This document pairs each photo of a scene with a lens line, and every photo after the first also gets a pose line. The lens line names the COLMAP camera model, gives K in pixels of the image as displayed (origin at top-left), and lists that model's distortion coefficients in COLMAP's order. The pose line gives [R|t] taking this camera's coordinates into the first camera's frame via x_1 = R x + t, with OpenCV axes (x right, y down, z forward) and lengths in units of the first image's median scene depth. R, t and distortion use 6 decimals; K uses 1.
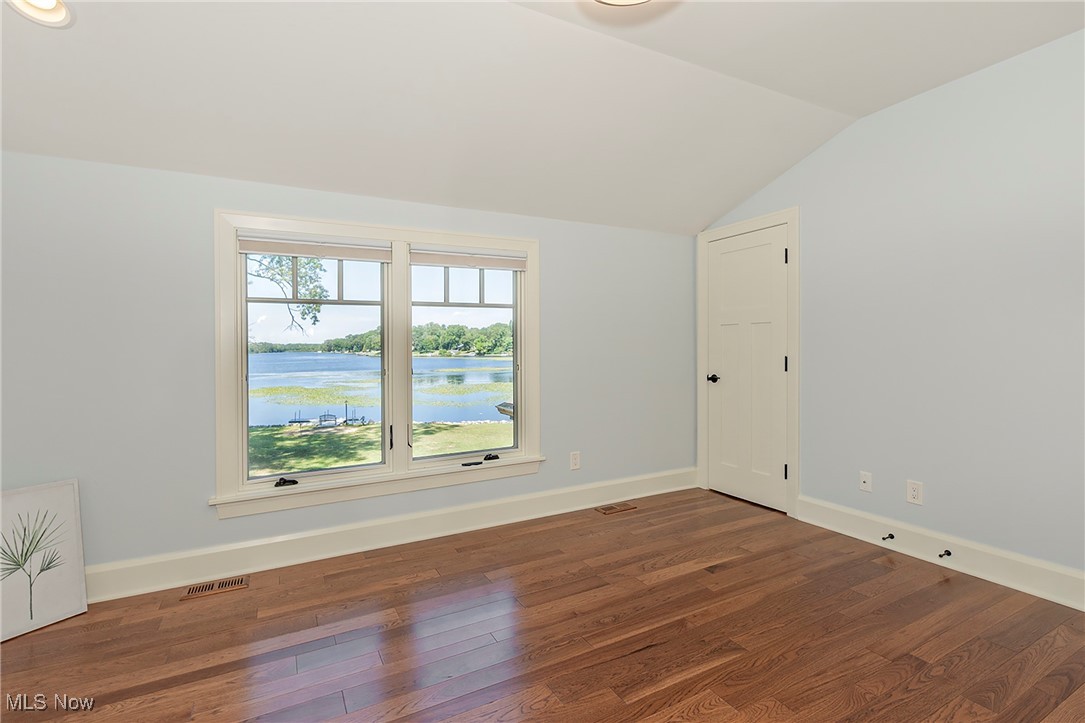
lens RADIAL K [[493.5, 0, 545.0], [0, 493.5, 374.4], [0, 0, 1]] dist [-0.003144, -0.000544]
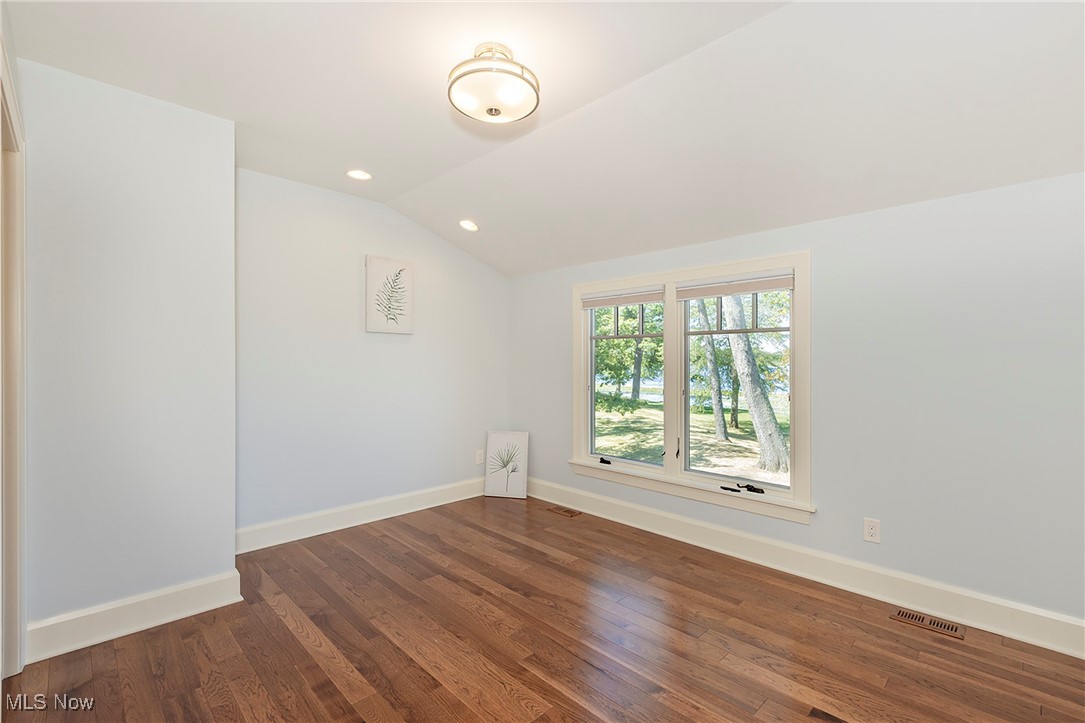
lens RADIAL K [[478.8, 0, 542.5], [0, 478.8, 361.5], [0, 0, 1]] dist [0.000904, -0.000298]
pose [[0.277366, 0.001293, -0.960764, 0.830404], [-0.064896, 0.997740, -0.017392, -0.043813], [0.958570, 0.067174, 0.276823, 0.417049]]
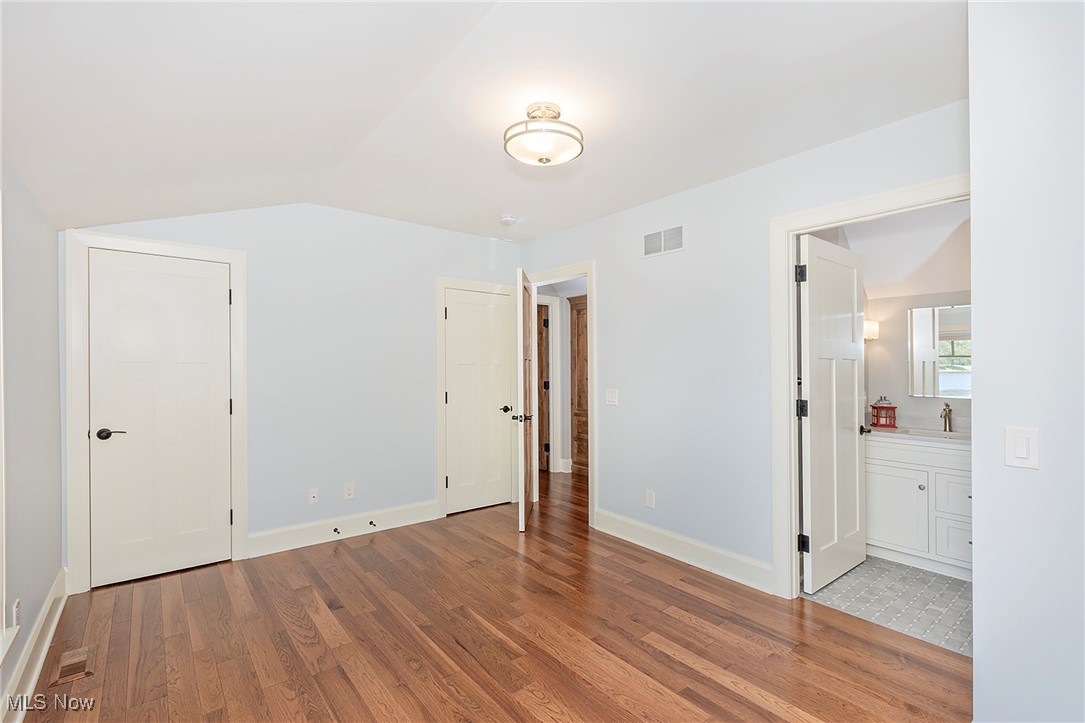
lens RADIAL K [[493.5, 0, 545.0], [0, 493.5, 374.4], [0, 0, 1]] dist [-0.003144, -0.000544]
pose [[-0.185682, 0.002422, 0.982607, -0.730990], [0.057580, 0.998305, 0.008420, -0.067606], [-0.980921, 0.058142, -0.185506, 0.717620]]
